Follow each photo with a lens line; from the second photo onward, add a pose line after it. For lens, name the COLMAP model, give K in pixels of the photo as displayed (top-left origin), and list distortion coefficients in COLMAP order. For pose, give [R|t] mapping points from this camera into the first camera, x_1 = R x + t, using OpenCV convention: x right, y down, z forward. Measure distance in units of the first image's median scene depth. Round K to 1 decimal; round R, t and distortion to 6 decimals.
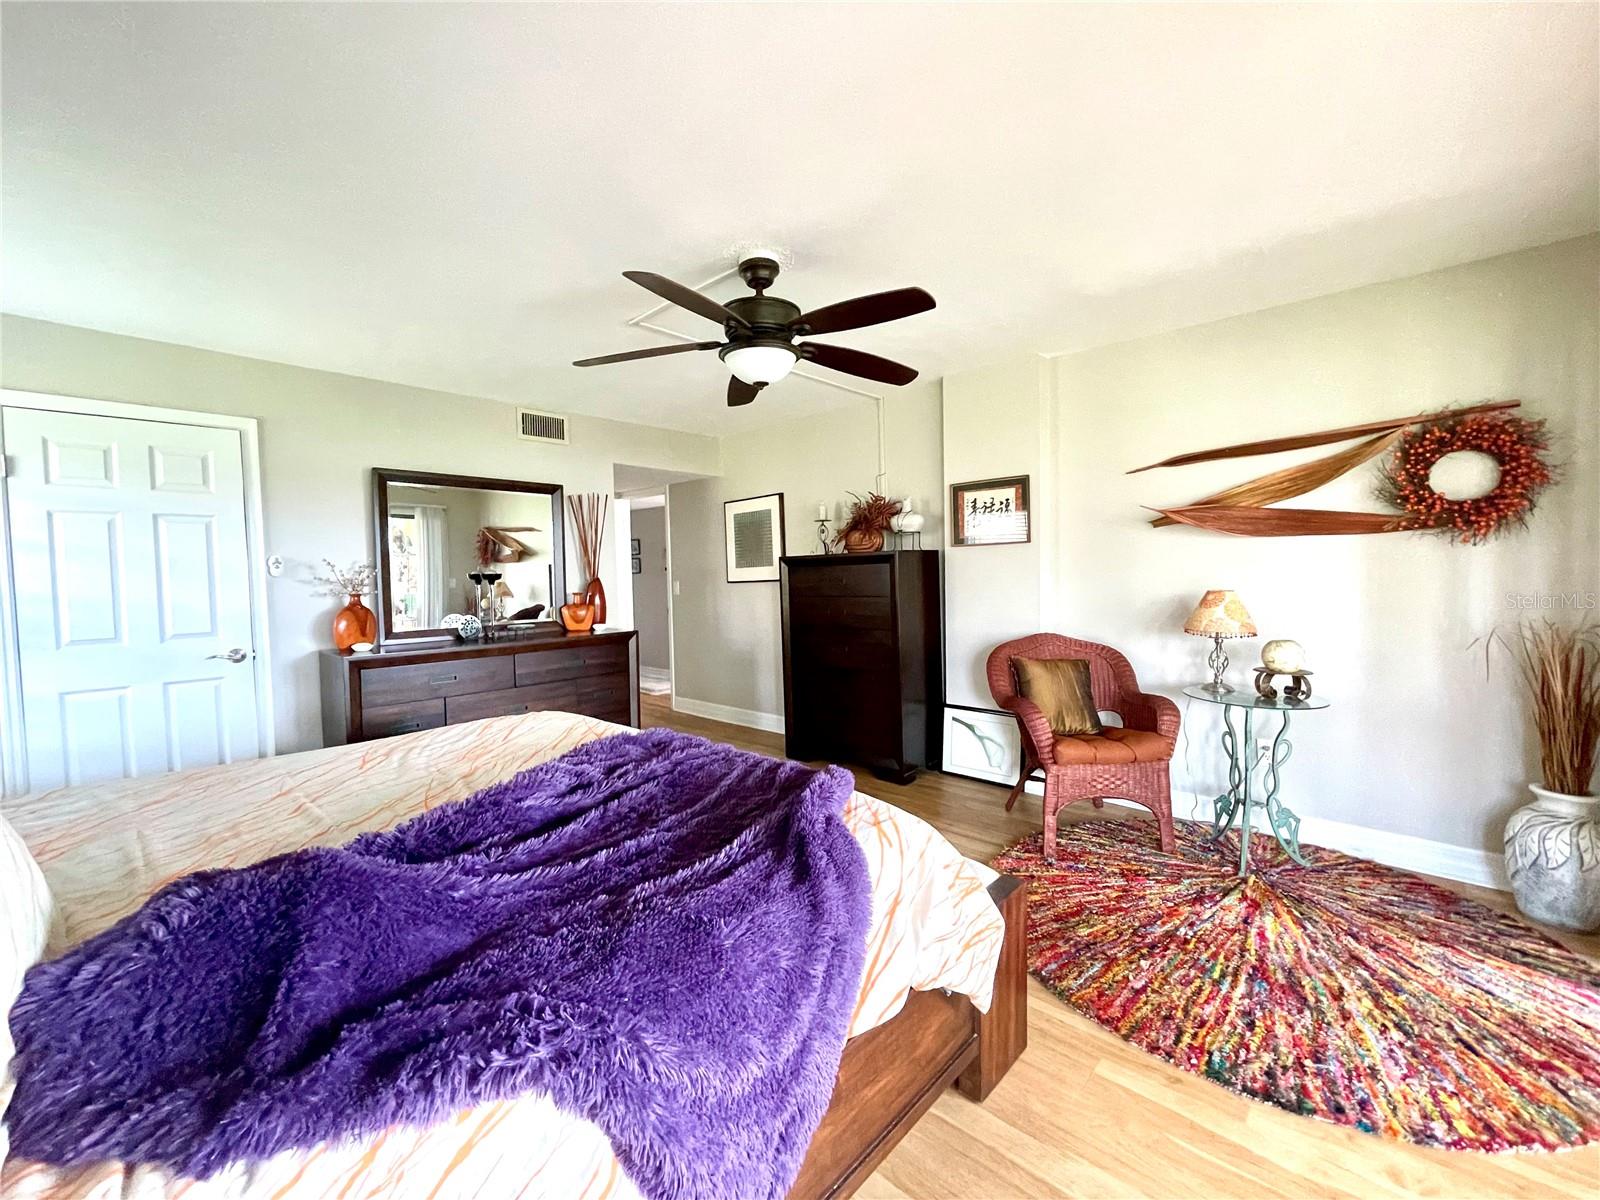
lens RADIAL K [[643.6, 0, 798.4], [0, 643.6, 597.7], [0, 0, 1]] dist [-0.002225, -0.000376]
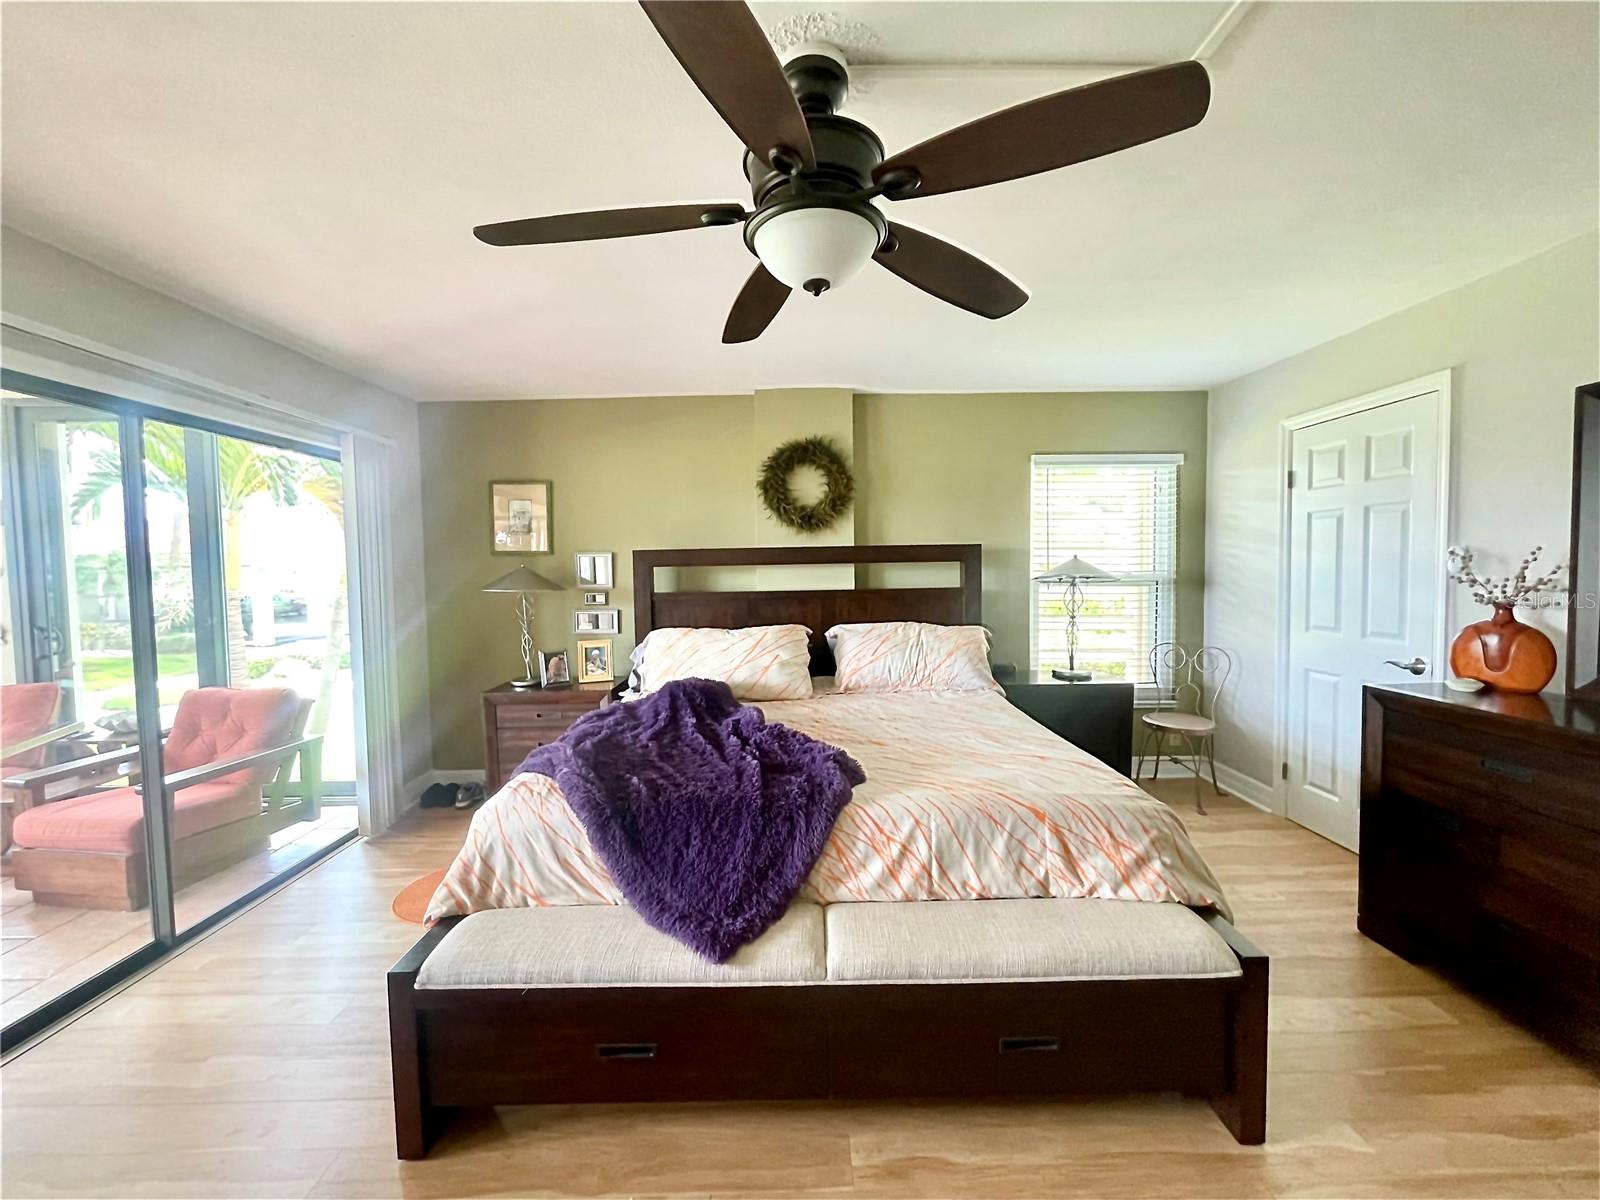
lens RADIAL K [[643.6, 0, 798.4], [0, 643.6, 597.7], [0, 0, 1]] dist [-0.002225, -0.000376]
pose [[-0.719965, 0.064790, -0.690980, 0.315576], [0.003249, 0.995937, 0.089999, -0.088624], [0.694003, 0.062551, -0.717249, 1.193412]]
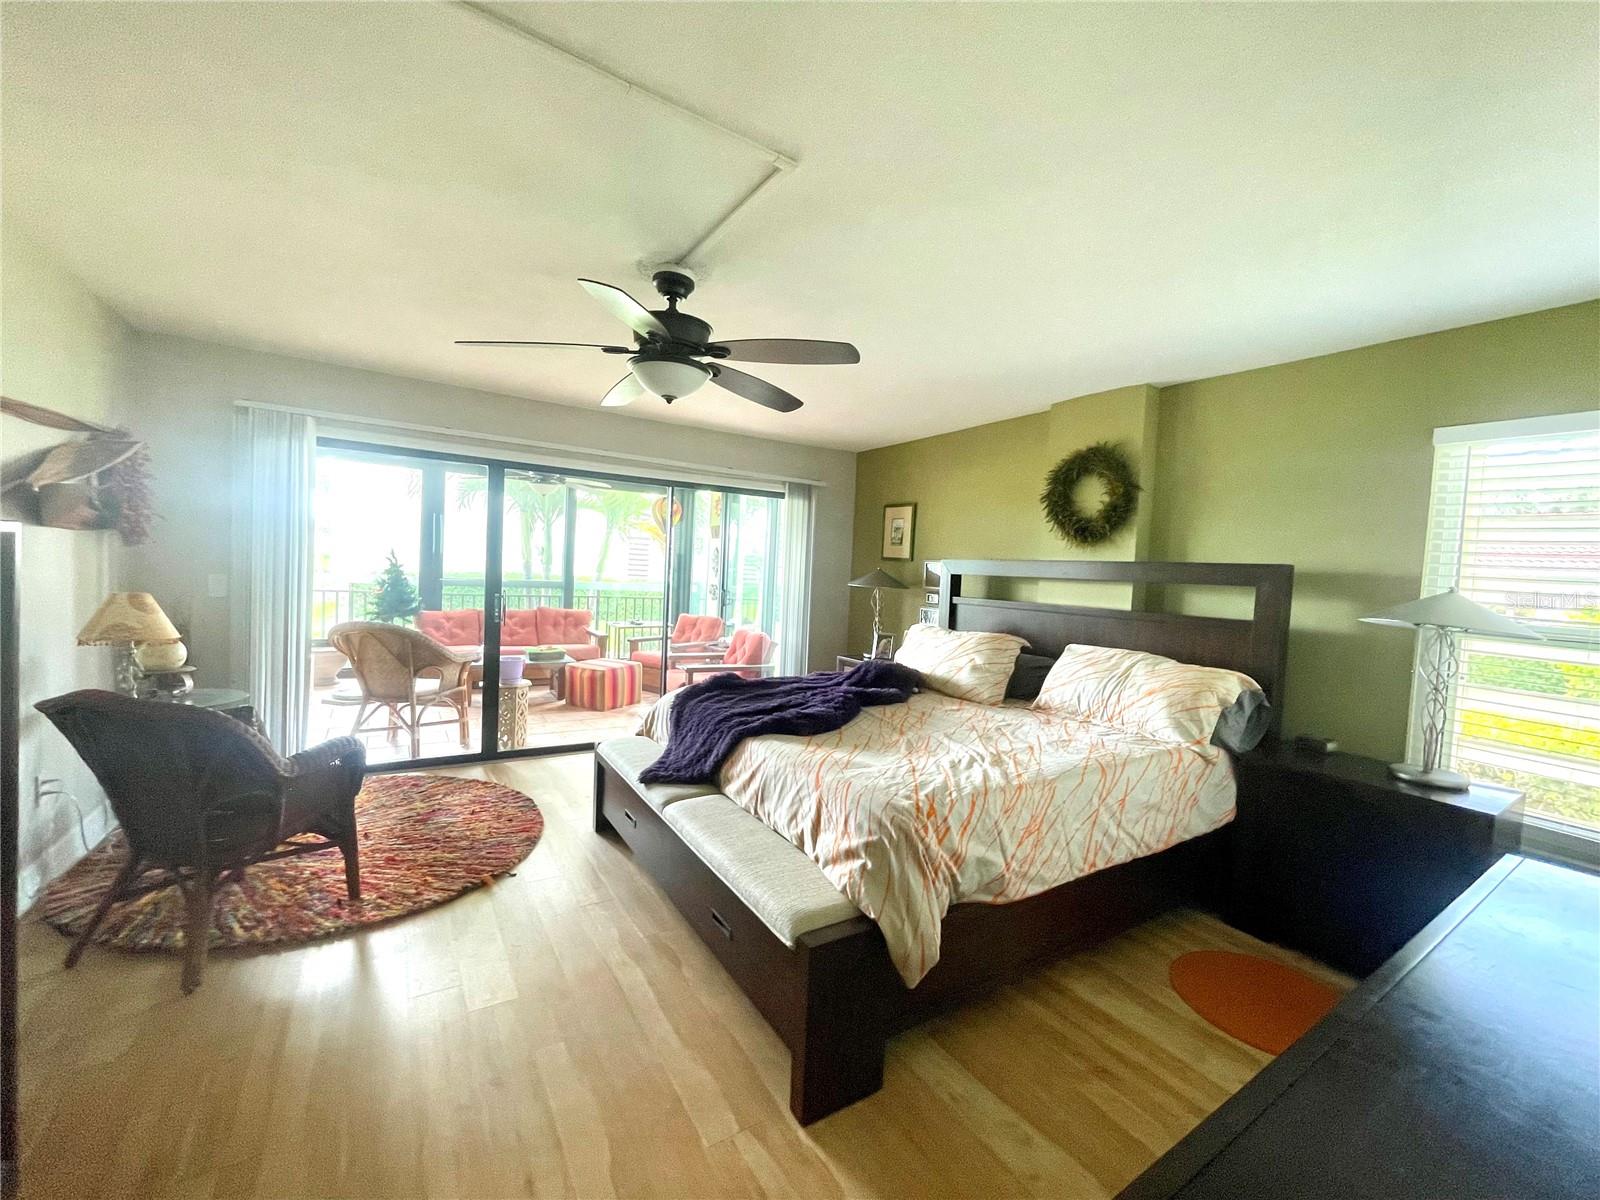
lens RADIAL K [[643.6, 0, 798.4], [0, 643.6, 597.7], [0, 0, 1]] dist [-0.002225, -0.000376]
pose [[-0.967314, -0.035637, 0.251067, -0.429712], [-0.016395, 0.996793, 0.078322, -0.091263], [-0.253053, 0.071646, -0.964796, 1.619800]]
